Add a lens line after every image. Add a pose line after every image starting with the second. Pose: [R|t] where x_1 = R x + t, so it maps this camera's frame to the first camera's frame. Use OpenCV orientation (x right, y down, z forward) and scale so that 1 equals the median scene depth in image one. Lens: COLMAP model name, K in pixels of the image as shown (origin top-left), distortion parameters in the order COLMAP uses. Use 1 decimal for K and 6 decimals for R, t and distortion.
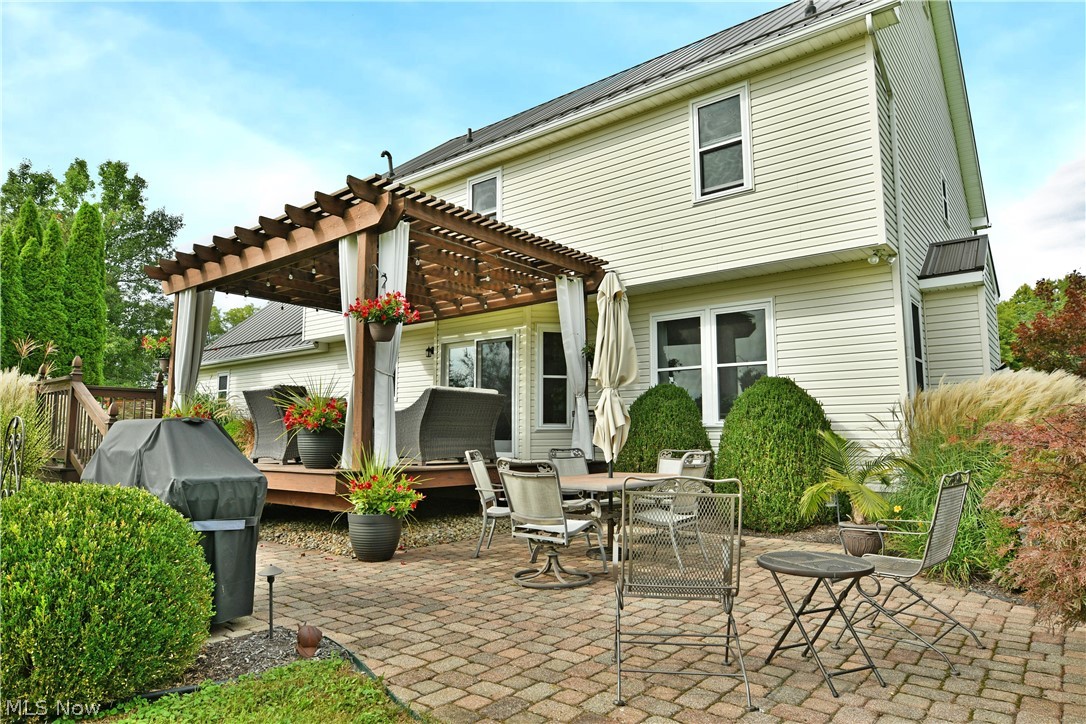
lens RADIAL K [[666.9, 0, 543.0], [0, 666.9, 362.0], [0, 0, 1]] dist [-0.004380, -0.000867]
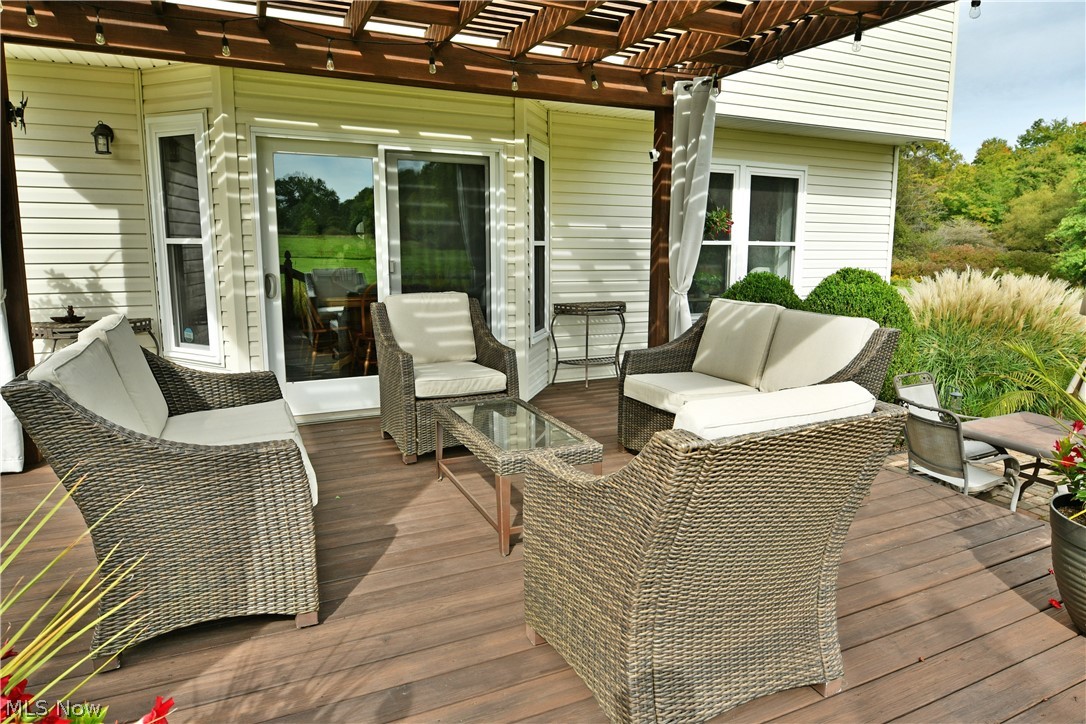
lens RADIAL K [[666.9, 0, 543.0], [0, 666.9, 362.0], [0, 0, 1]] dist [-0.004380, -0.000867]
pose [[0.436257, -0.138844, 0.889046, -0.577995], [-0.096202, 0.975164, 0.199499, 0.008928], [-0.894665, -0.172561, 0.412065, 0.895040]]
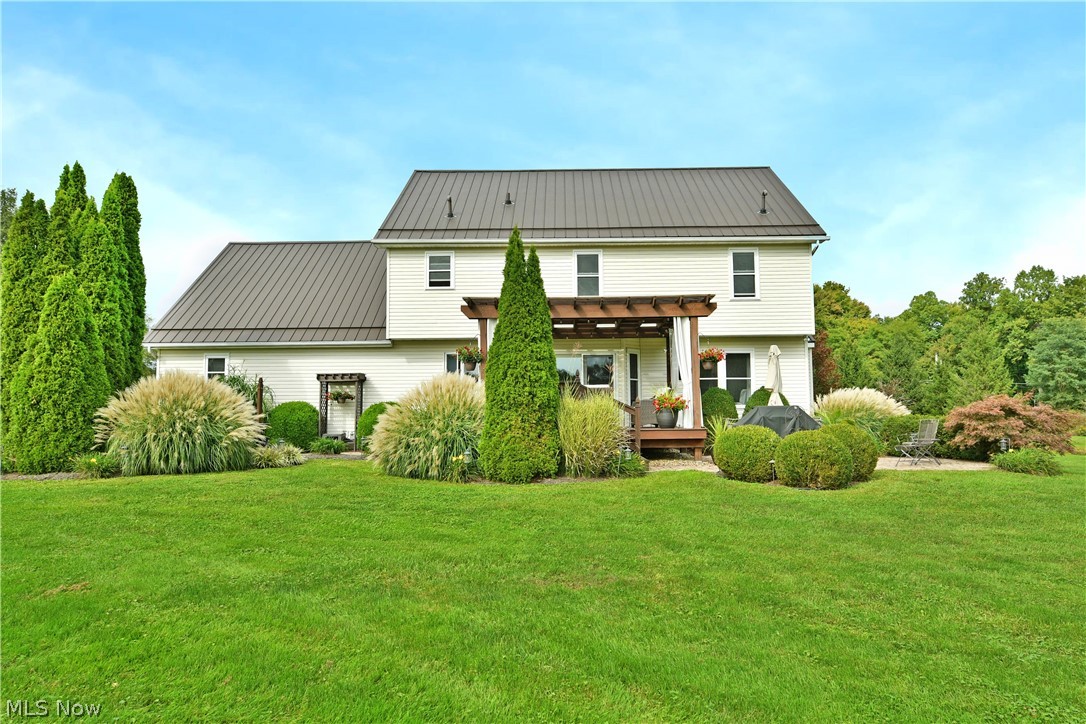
lens RADIAL K [[666.9, 0, 543.0], [0, 666.9, 362.0], [0, 0, 1]] dist [-0.004380, -0.000867]
pose [[0.799907, 0.040283, 0.598770, -1.456190], [-0.062680, 0.997896, 0.016601, -0.044924], [-0.596841, -0.050810, 0.800749, -0.308279]]
